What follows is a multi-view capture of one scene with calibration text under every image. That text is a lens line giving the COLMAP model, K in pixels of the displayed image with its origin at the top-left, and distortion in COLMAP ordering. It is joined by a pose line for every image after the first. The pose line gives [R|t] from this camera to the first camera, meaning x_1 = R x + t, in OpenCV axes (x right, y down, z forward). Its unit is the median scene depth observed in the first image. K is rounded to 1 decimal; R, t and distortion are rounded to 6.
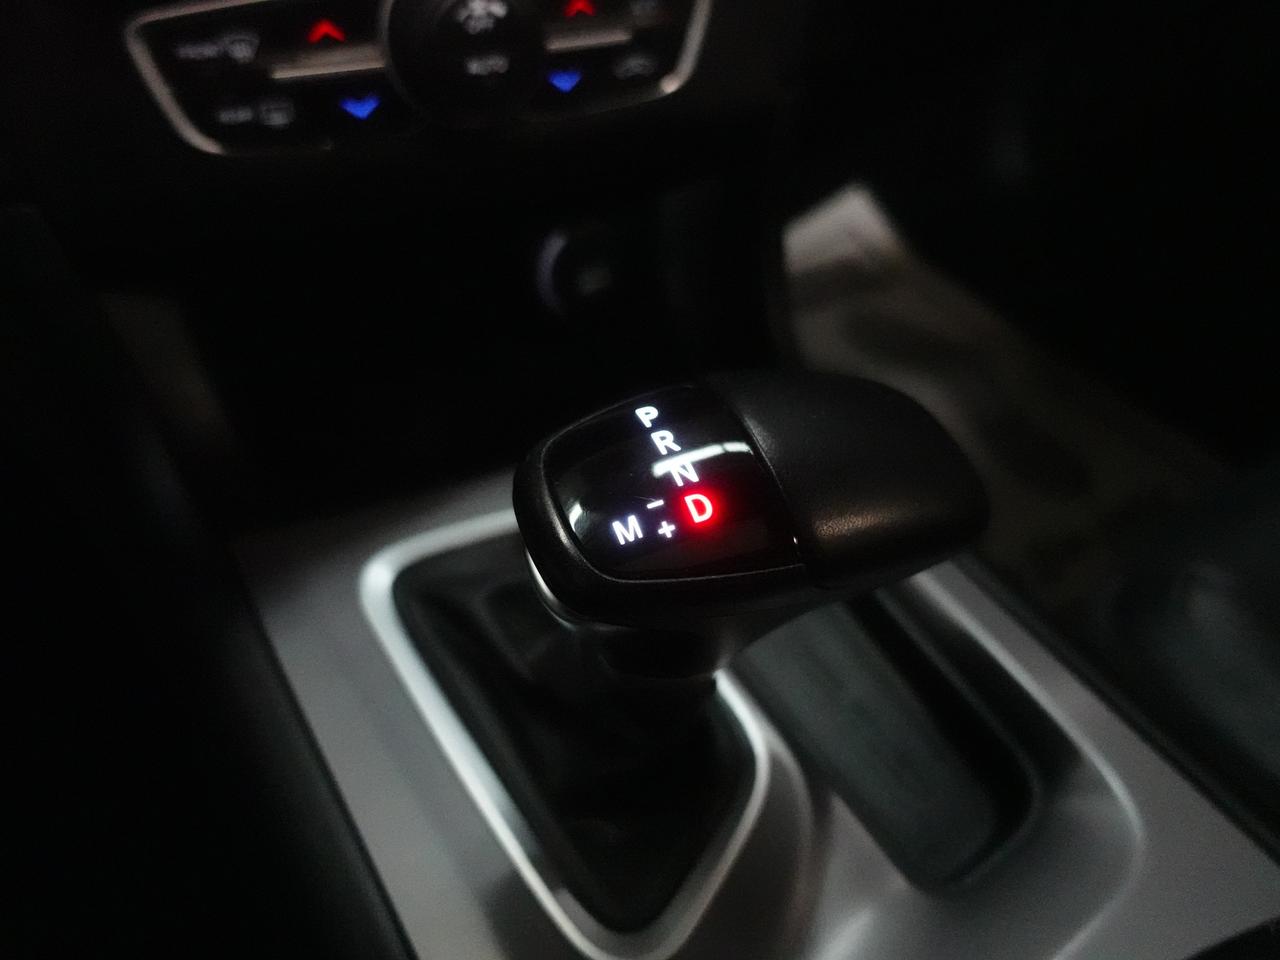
lens RADIAL K [[995.4, 0, 640.8], [0, 995.4, 490.7], [0, 0, 1]] dist [-0.000046, 0.000127]
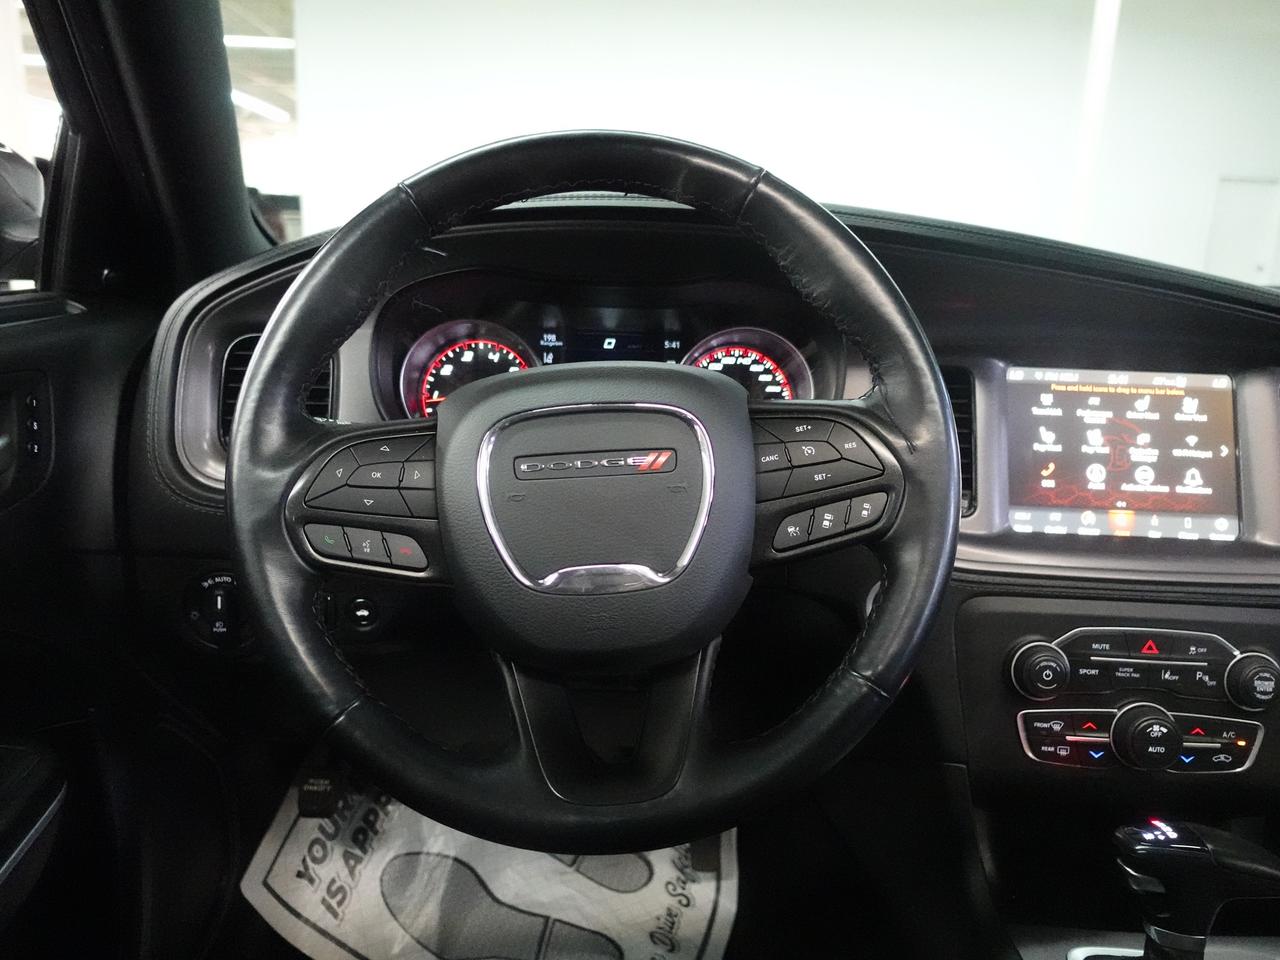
lens RADIAL K [[999.9, 0, 643.5], [0, 999.9, 475.0], [0, 0, 1]] dist [0.002779, 0.001813]
pose [[0.874921, 0.071798, -0.478914, -0.127219], [-0.319958, 0.828052, -0.460387, 0.570071], [0.363511, 0.556035, 0.747452, -1.727695]]
